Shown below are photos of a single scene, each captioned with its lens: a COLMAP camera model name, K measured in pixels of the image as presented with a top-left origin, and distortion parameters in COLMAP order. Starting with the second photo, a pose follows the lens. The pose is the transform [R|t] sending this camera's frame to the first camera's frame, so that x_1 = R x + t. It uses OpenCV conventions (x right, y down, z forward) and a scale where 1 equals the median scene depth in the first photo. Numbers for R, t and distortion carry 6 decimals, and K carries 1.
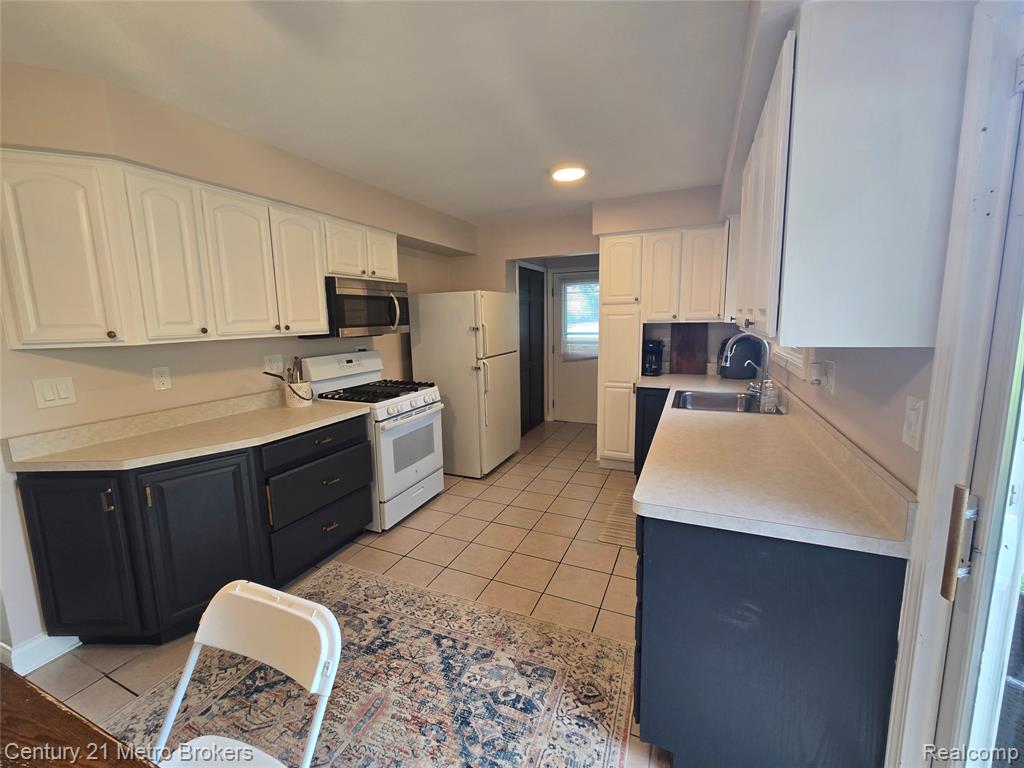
lens RADIAL K [[419.3, 0, 509.8], [0, 419.3, 384.0], [0, 0, 1]] dist [-0.004247, 0.003062]
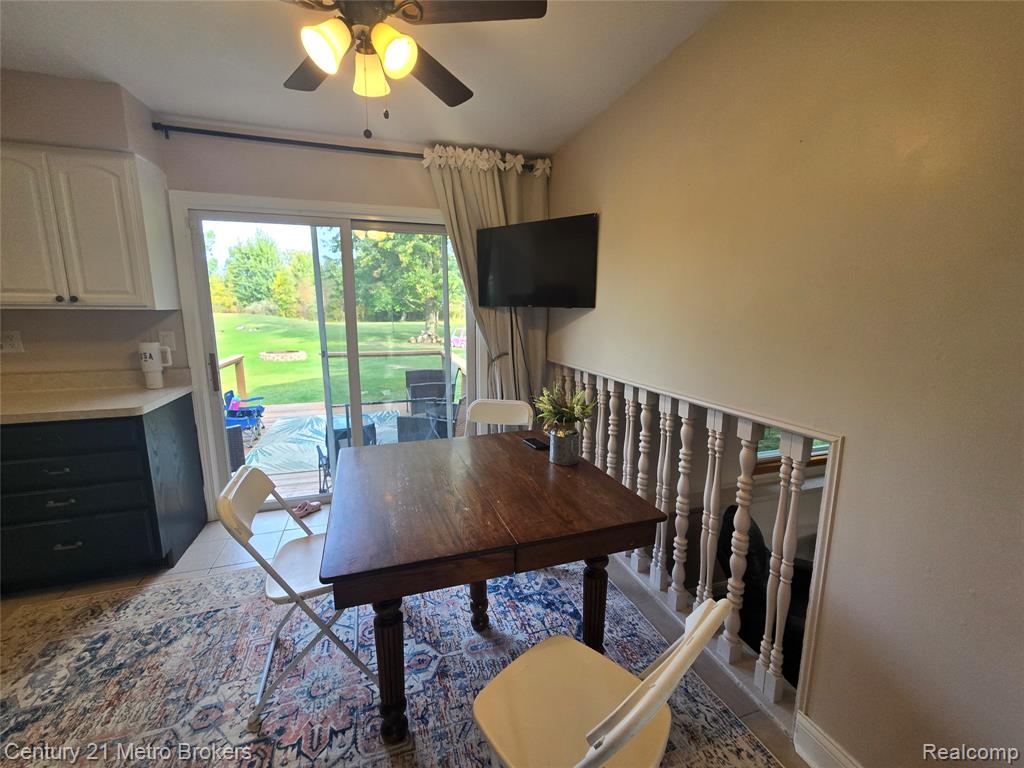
lens RADIAL K [[419.3, 0, 510.0], [0, 419.3, 377.5], [0, 0, 1]] dist [-0.004247, 0.003062]
pose [[-0.670673, -0.102934, 0.734576, -1.151563], [0.121537, 0.961691, 0.245723, -0.034968], [-0.731729, 0.254078, -0.632470, 0.586965]]
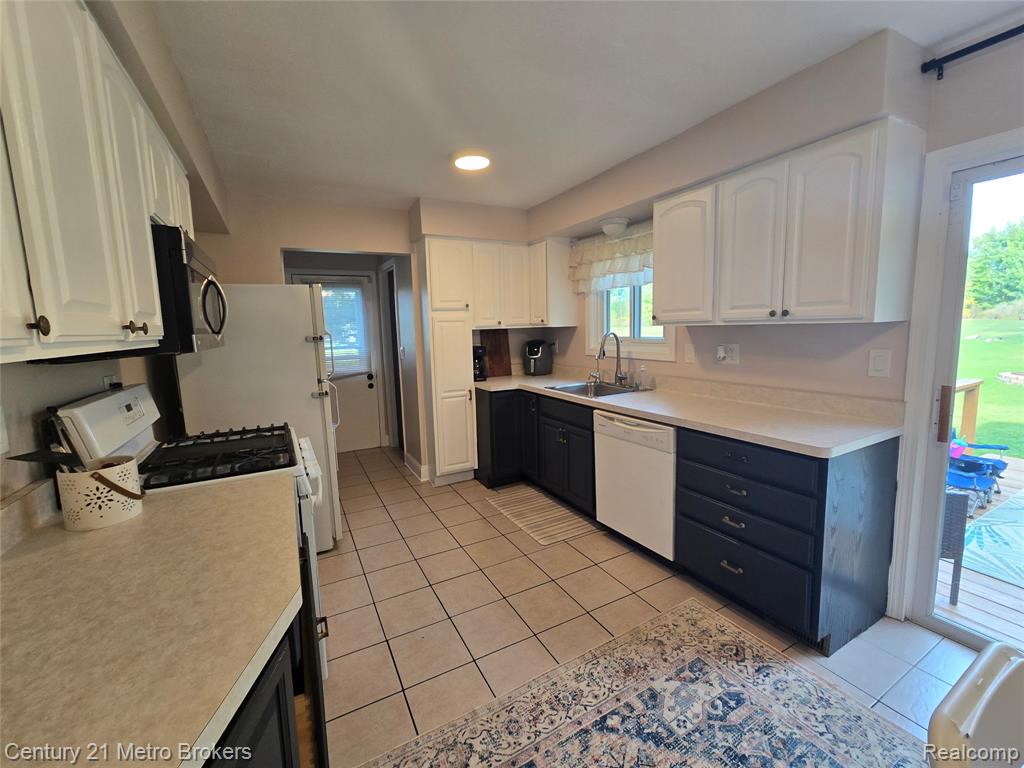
lens RADIAL K [[419.3, 0, 503.2], [0, 419.3, 380.7], [0, 0, 1]] dist [-0.004247, 0.003062]
pose [[0.620117, -0.099544, 0.778168, -0.794572], [0.140720, 0.989943, 0.014495, -0.049922], [-0.771785, 0.100516, 0.627889, 0.583619]]
